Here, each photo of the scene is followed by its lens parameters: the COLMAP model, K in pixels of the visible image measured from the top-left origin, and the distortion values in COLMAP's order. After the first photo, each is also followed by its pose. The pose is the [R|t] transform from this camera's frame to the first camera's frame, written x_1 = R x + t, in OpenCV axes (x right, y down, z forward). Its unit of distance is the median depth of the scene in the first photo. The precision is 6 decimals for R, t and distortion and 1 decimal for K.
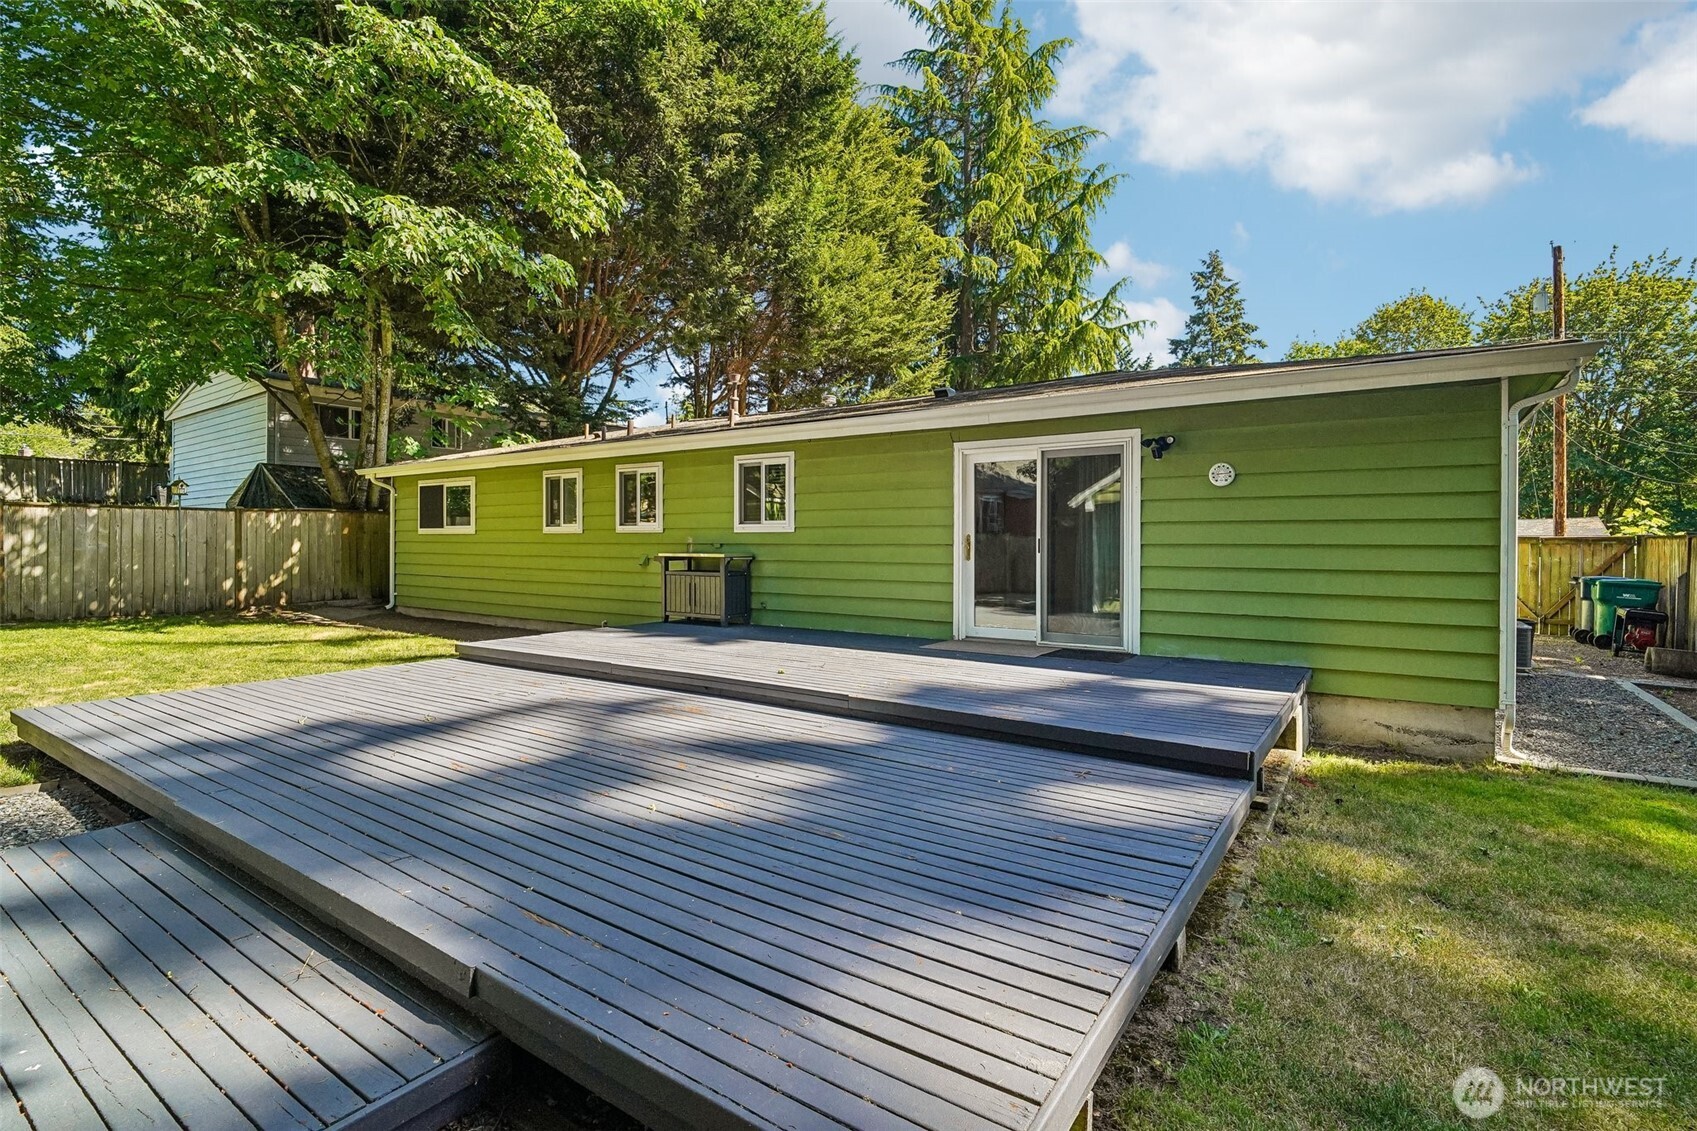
lens RADIAL K [[799.0, 0, 844.8], [0, 799.0, 551.5], [0, 0, 1]] dist [-0.004516, -0.001042]
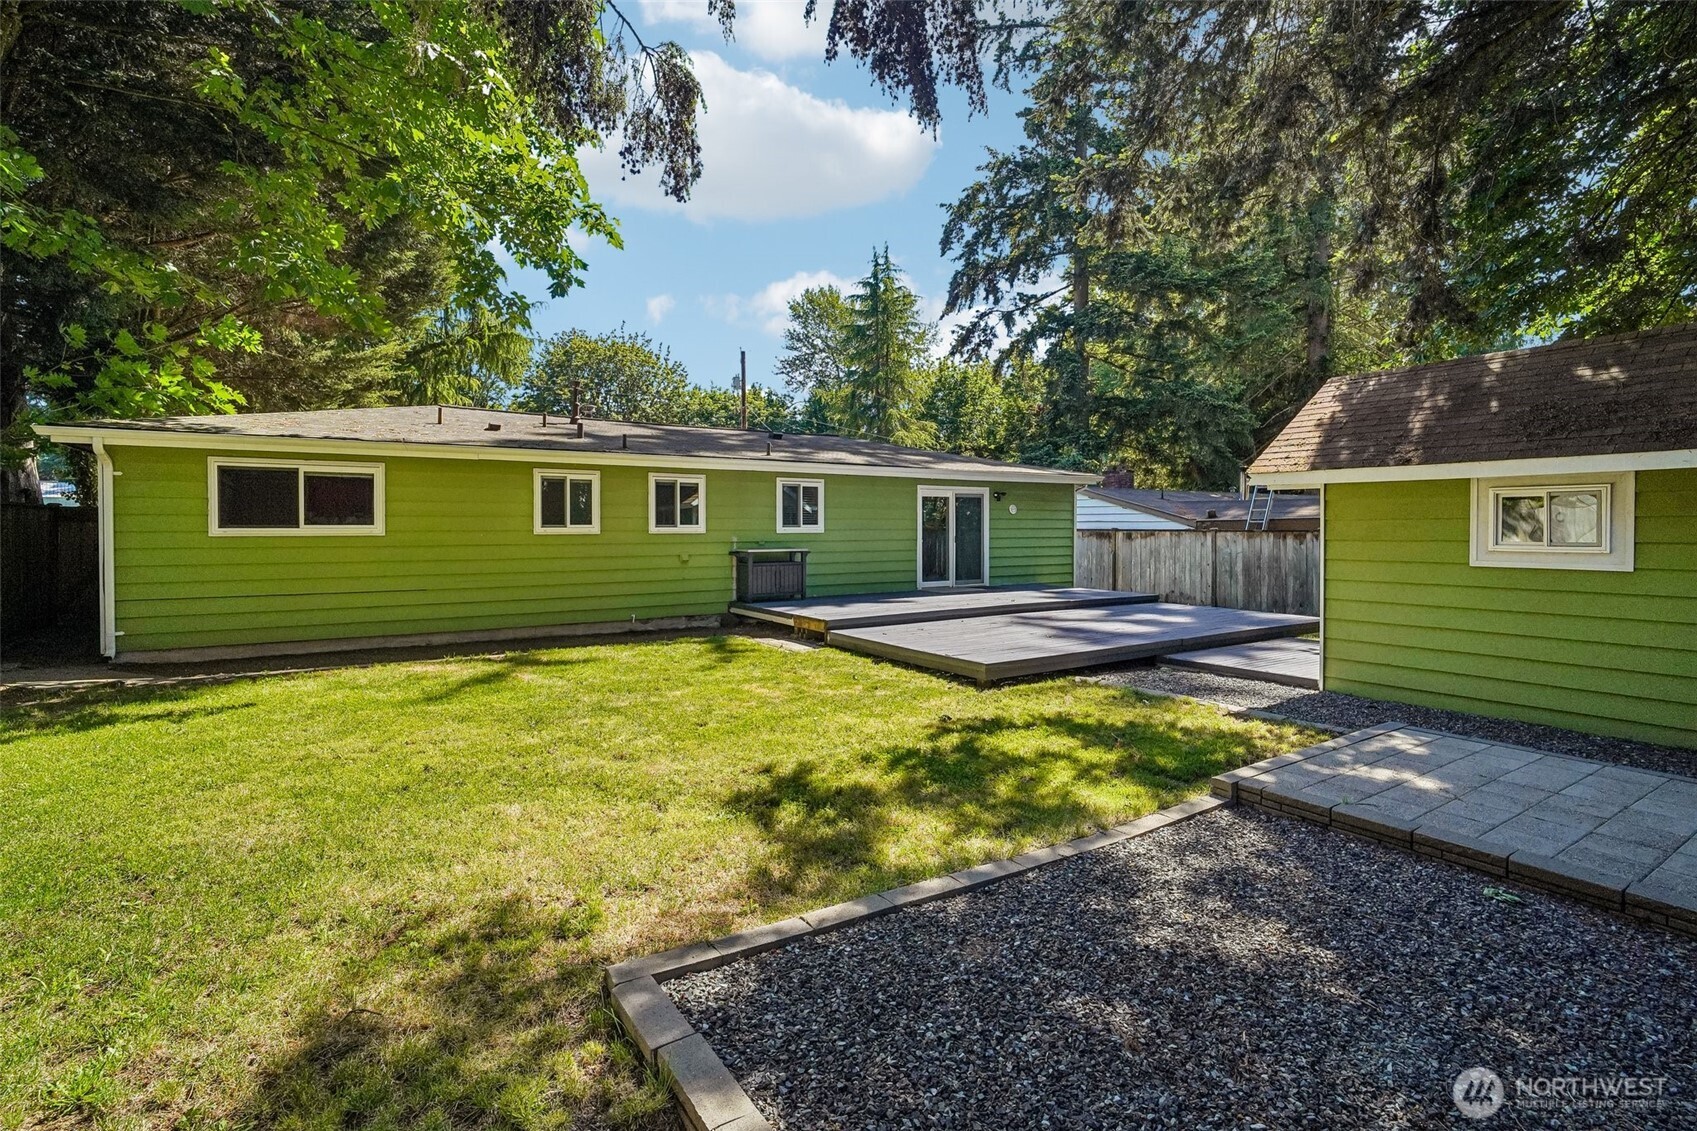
lens RADIAL K [[799.0, 0, 848.4], [0, 799.0, 552.6], [0, 0, 1]] dist [-0.004516, -0.001042]
pose [[0.370004, -0.027876, 0.928612, -1.308639], [0.022564, 0.999525, 0.021014, -0.014932], [-0.928756, 0.013178, 0.370457, 0.347926]]
